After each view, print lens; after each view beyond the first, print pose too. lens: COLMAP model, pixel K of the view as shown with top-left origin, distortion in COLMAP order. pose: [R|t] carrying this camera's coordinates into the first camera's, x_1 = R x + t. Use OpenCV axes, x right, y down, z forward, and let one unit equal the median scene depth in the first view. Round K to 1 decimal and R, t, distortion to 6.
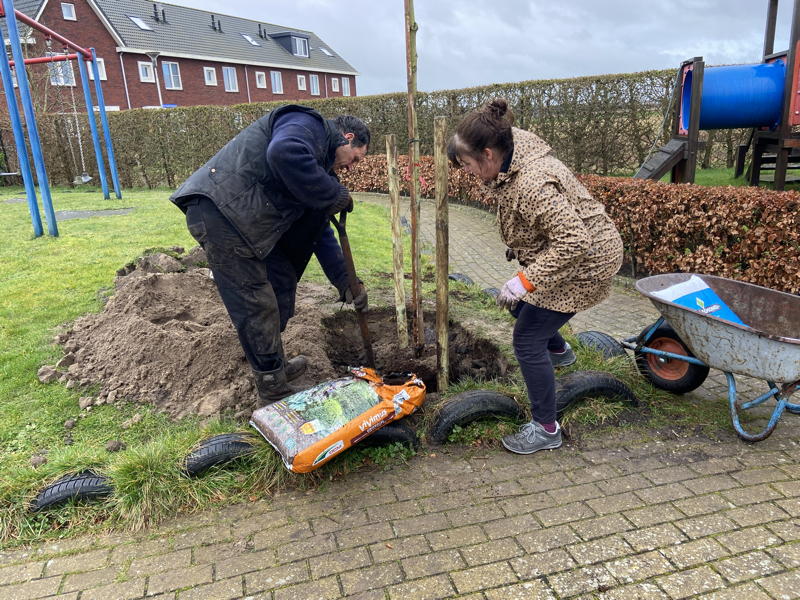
lens RADIAL K [[600.0, 0, 378.9], [0, 600.0, 300.1], [0, 0, 1]] dist [0.127833, -0.165825]
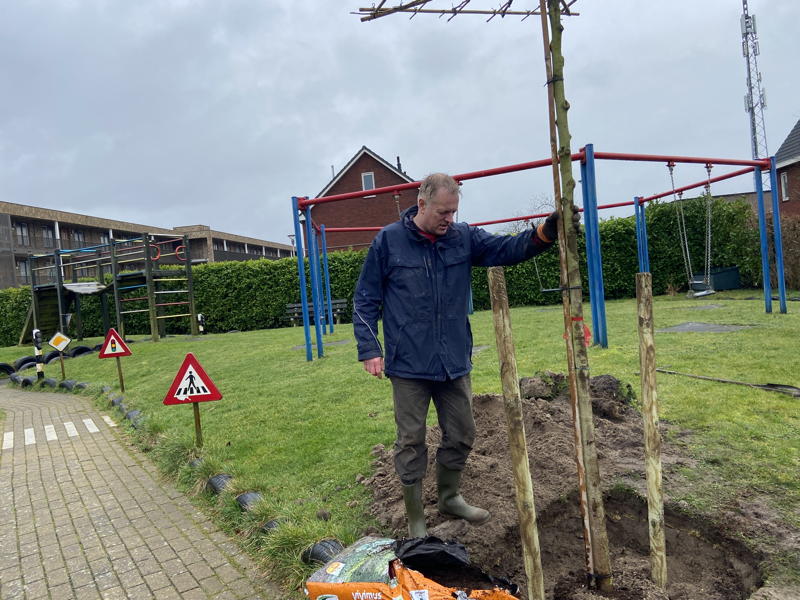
lens RADIAL K [[597.2, 0, 392.4], [0, 597.2, 298.3], [0, 0, 1]] dist [0.130420, -0.165518]
pose [[0.325962, 0.051119, -0.944000, 0.068862], [-0.193906, 0.980923, -0.013837, -0.019142], [0.925283, 0.187558, 0.329656, 0.052695]]
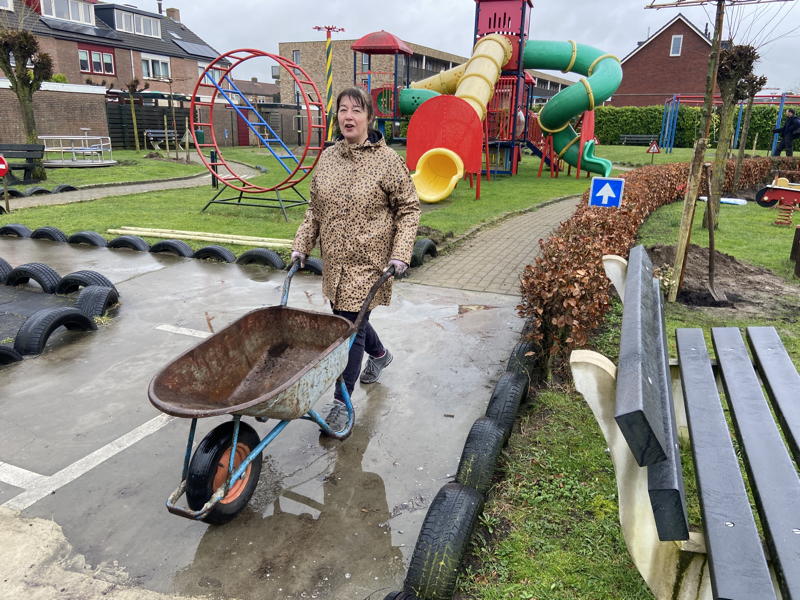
lens RADIAL K [[597.2, 0, 392.4], [0, 597.2, 298.3], [0, 0, 1]] dist [0.130420, -0.165518]
pose [[-0.064321, 0.329341, -0.942018, 0.709591], [-0.294627, 0.895626, 0.333239, 0.024739], [0.953445, 0.298979, 0.039425, -0.230088]]
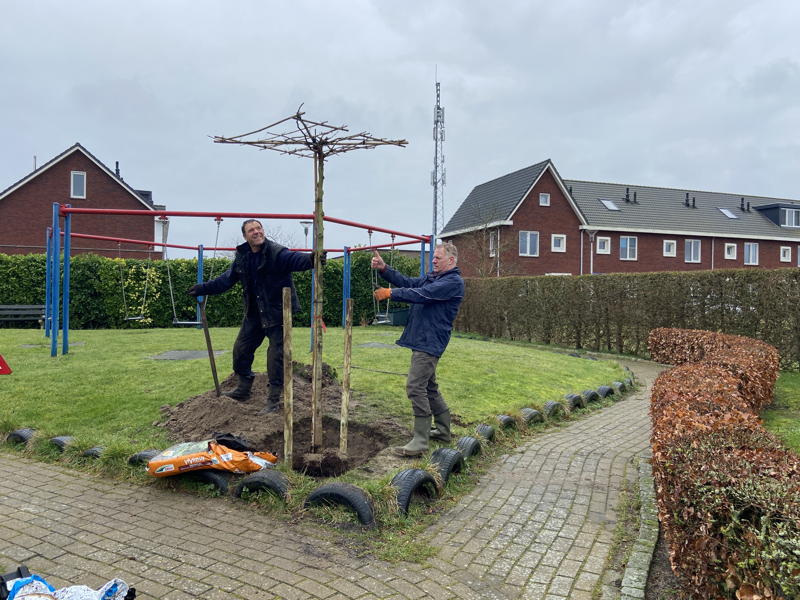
lens RADIAL K [[597.2, 0, 392.4], [0, 597.2, 298.3], [0, 0, 1]] dist [0.130420, -0.165518]
pose [[0.716187, 0.065291, -0.694847, 0.122154], [-0.244627, 0.955935, -0.162316, -0.007051], [0.653631, 0.286227, 0.700600, 0.005171]]
